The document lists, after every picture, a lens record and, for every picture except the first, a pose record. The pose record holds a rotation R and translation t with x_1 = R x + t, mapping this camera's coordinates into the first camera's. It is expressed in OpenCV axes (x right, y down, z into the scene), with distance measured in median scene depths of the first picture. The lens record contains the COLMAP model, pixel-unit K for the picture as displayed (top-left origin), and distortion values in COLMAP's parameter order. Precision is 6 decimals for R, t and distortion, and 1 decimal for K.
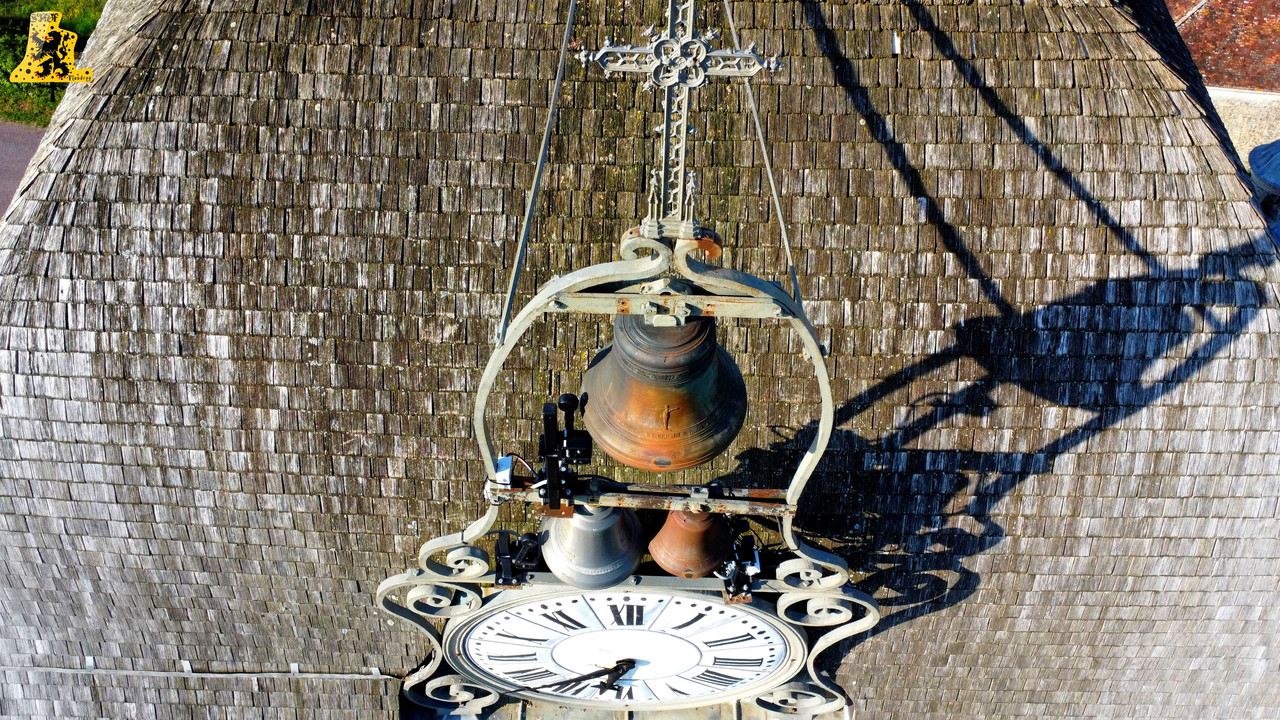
lens RADIAL K [[948.5, 0, 649.1], [0, 948.5, 354.7], [0, 0, 1]] dist [-0.007205, -0.002056]
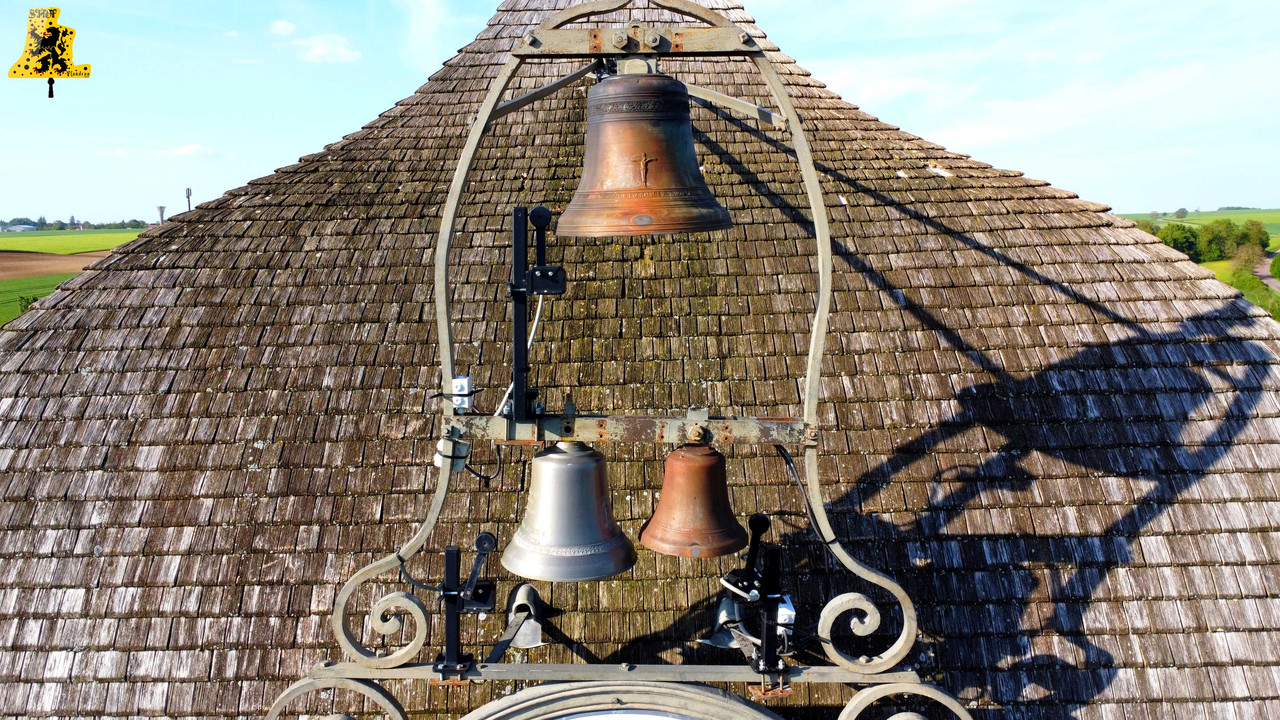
lens RADIAL K [[948.5, 0, 649.2], [0, 948.5, 355.4], [0, 0, 1]] dist [-0.007205, -0.002056]
pose [[0.998775, -0.044078, 0.022472, -0.004023], [0.046859, 0.696986, -0.715552, 0.580898], [0.015878, 0.715729, 0.698198, 0.323017]]
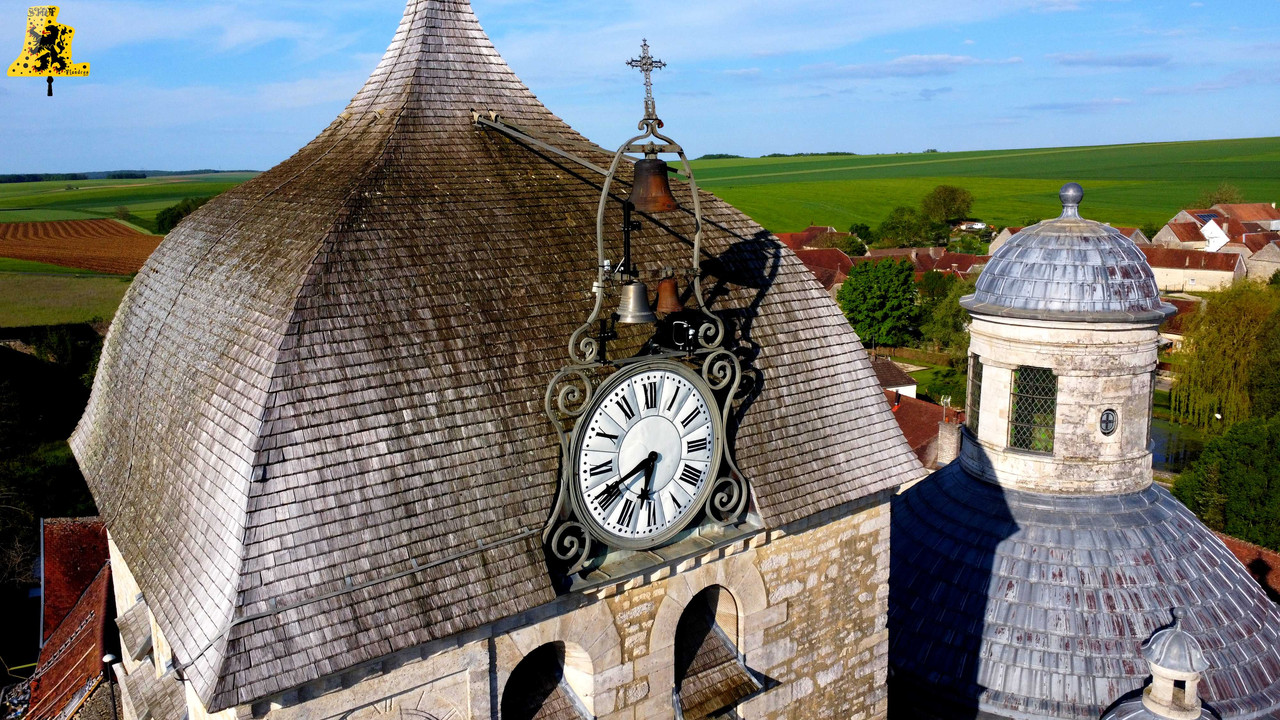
lens RADIAL K [[948.5, 0, 635.5], [0, 948.5, 362.1], [0, 0, 1]] dist [-0.007205, -0.002056]
pose [[0.789129, -0.161761, 0.592544, -1.305264], [0.516598, 0.696648, -0.497804, 1.286121], [-0.332269, 0.698939, 0.633310, -0.338968]]
